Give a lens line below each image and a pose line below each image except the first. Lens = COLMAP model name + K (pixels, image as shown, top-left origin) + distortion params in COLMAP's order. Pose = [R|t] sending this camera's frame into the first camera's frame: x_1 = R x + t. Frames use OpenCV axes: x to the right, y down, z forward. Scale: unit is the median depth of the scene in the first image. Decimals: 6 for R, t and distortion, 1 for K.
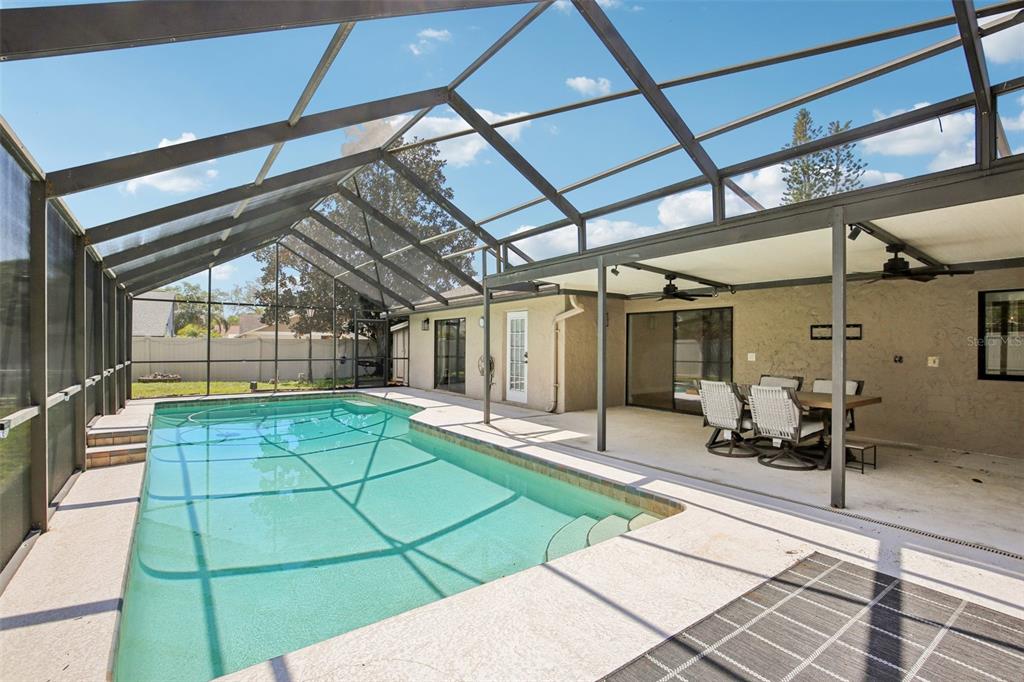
lens RADIAL K [[478.3, 0, 511.3], [0, 478.3, 347.7], [0, 0, 1]] dist [-0.011967, 0.002037]
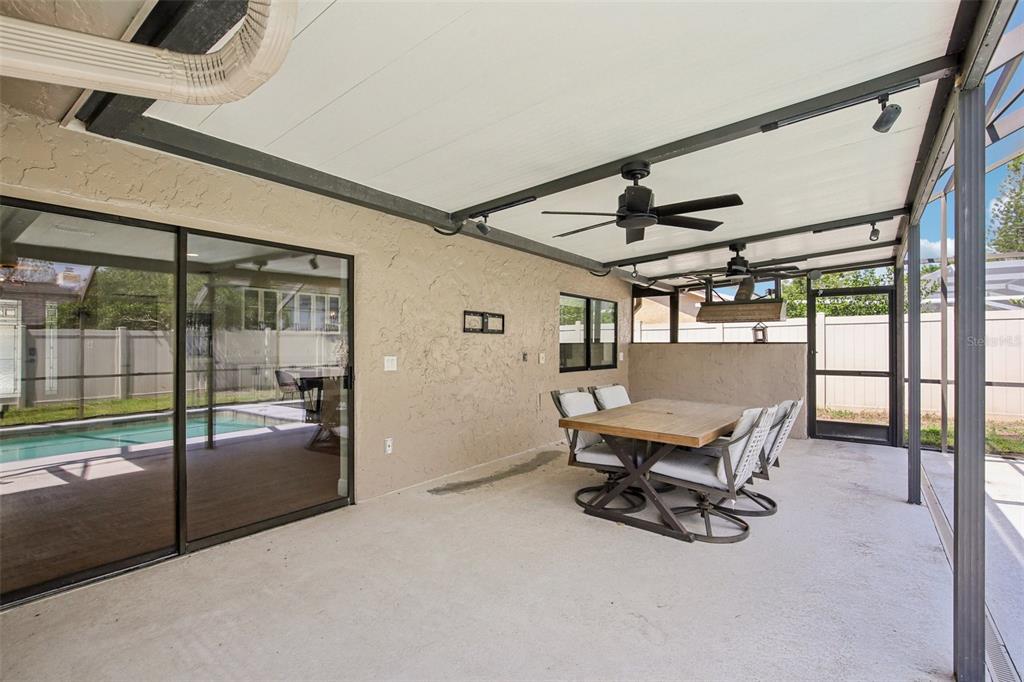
lens RADIAL K [[478.3, 0, 512.0], [0, 478.3, 341.3], [0, 0, 1]] dist [-0.011967, 0.002037]
pose [[-0.291225, 0.004086, 0.956646, -0.024631], [0.005716, 0.999980, -0.002531, -0.002755], [-0.956638, 0.004731, -0.291243, 1.199638]]
